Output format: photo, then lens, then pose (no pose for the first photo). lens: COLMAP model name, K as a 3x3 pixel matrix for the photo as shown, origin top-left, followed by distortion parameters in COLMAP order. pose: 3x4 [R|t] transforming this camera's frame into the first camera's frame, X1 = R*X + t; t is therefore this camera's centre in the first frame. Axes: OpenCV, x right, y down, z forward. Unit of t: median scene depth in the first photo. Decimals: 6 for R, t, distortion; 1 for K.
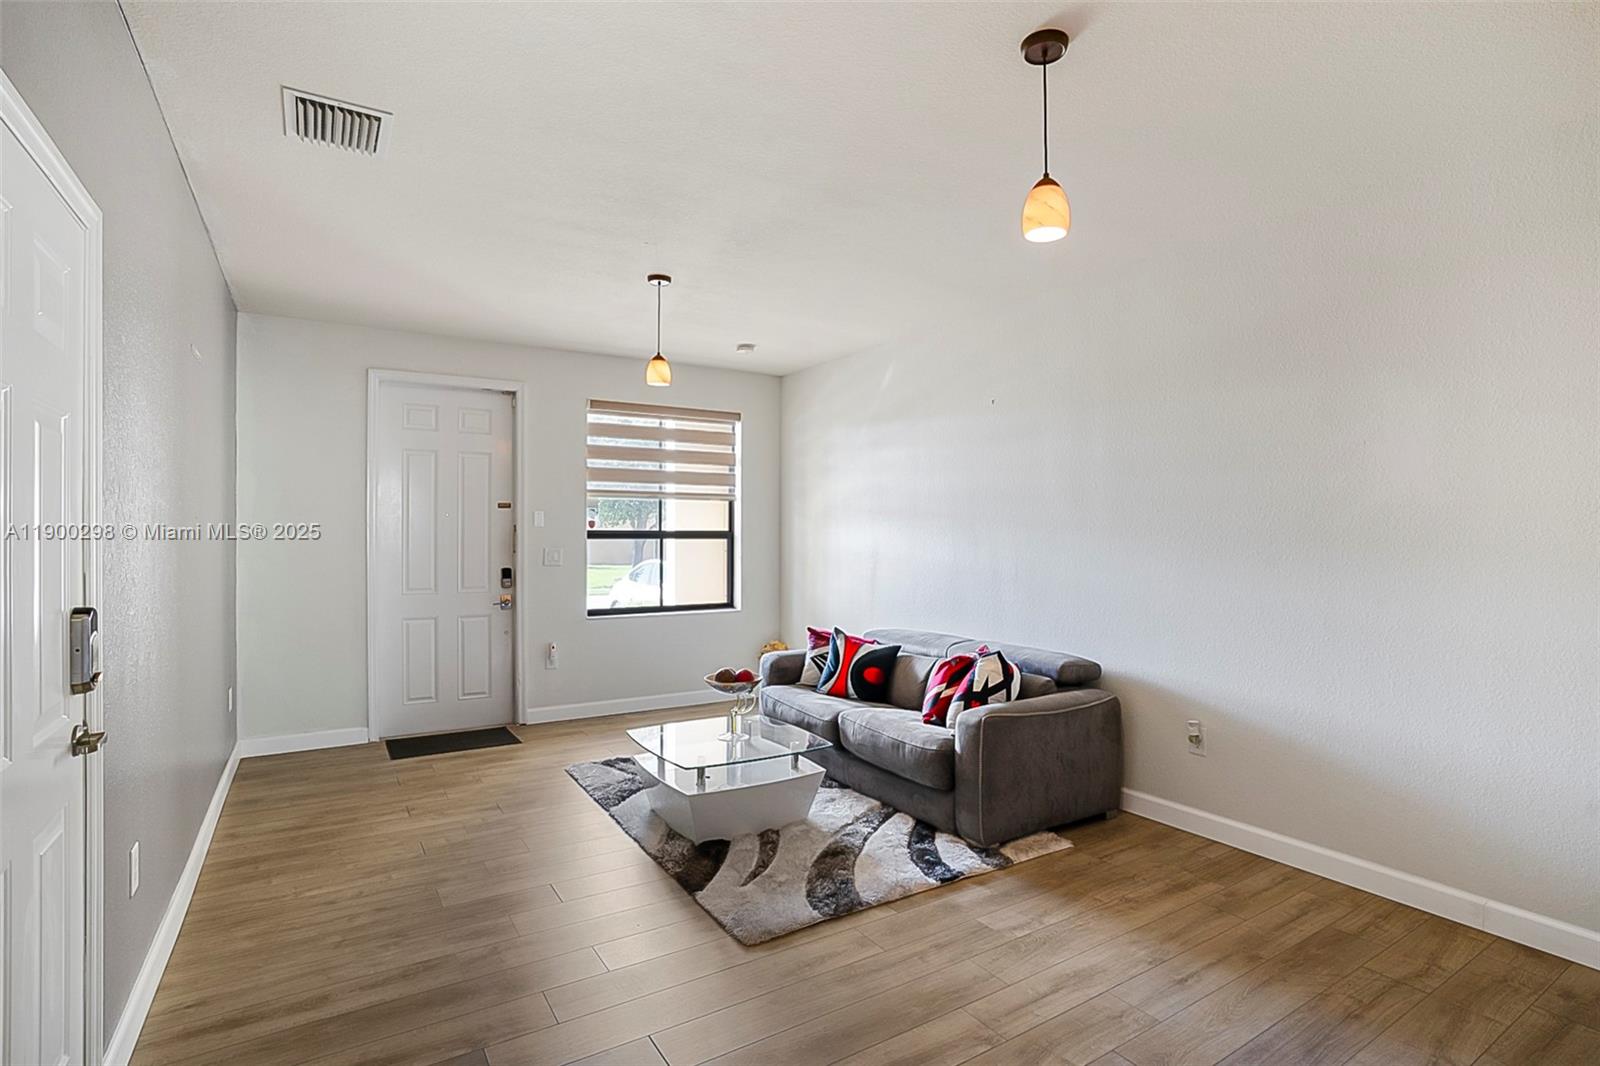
lens RADIAL K [[796.7, 0, 791.3], [0, 796.7, 540.1], [0, 0, 1]] dist [-0.030807, 0.001932]
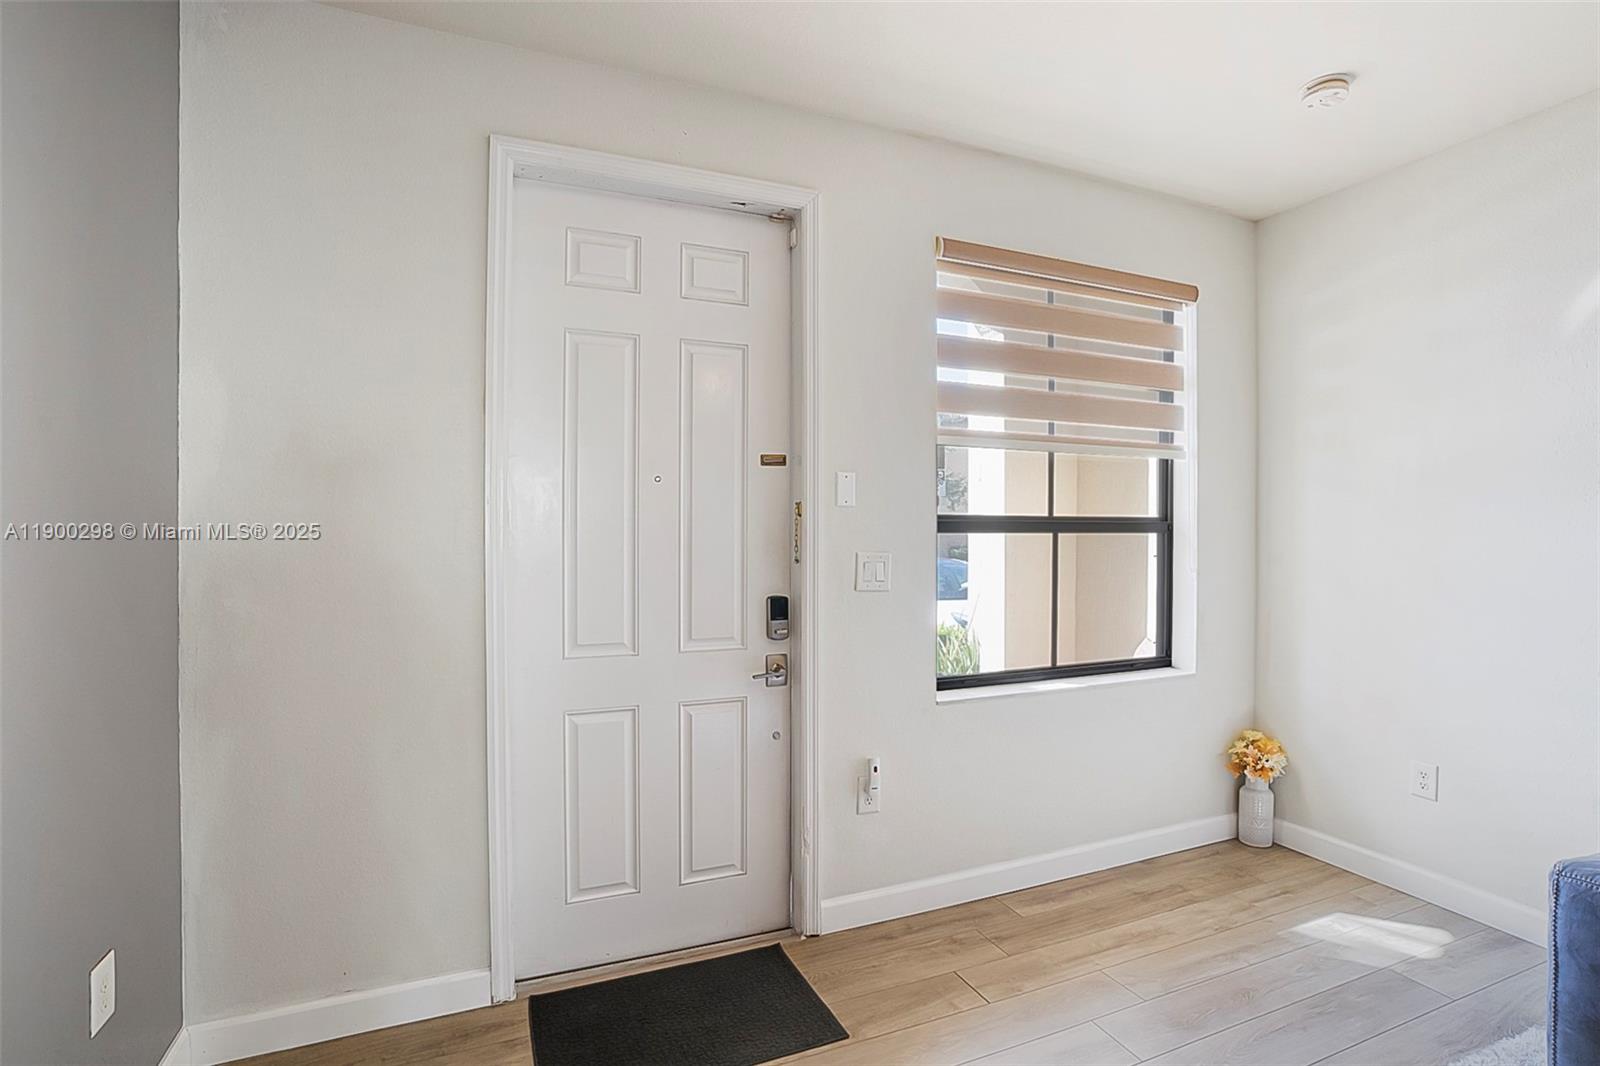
lens RADIAL K [[796.7, 0, 816.4], [0, 796.7, 533.5], [0, 0, 1]] dist [-0.030807, 0.001932]
pose [[0.991358, -0.003449, -0.131135, -0.278194], [0.002501, 0.999970, -0.007391, 0.002151], [0.131157, 0.007000, 0.991337, 0.548027]]
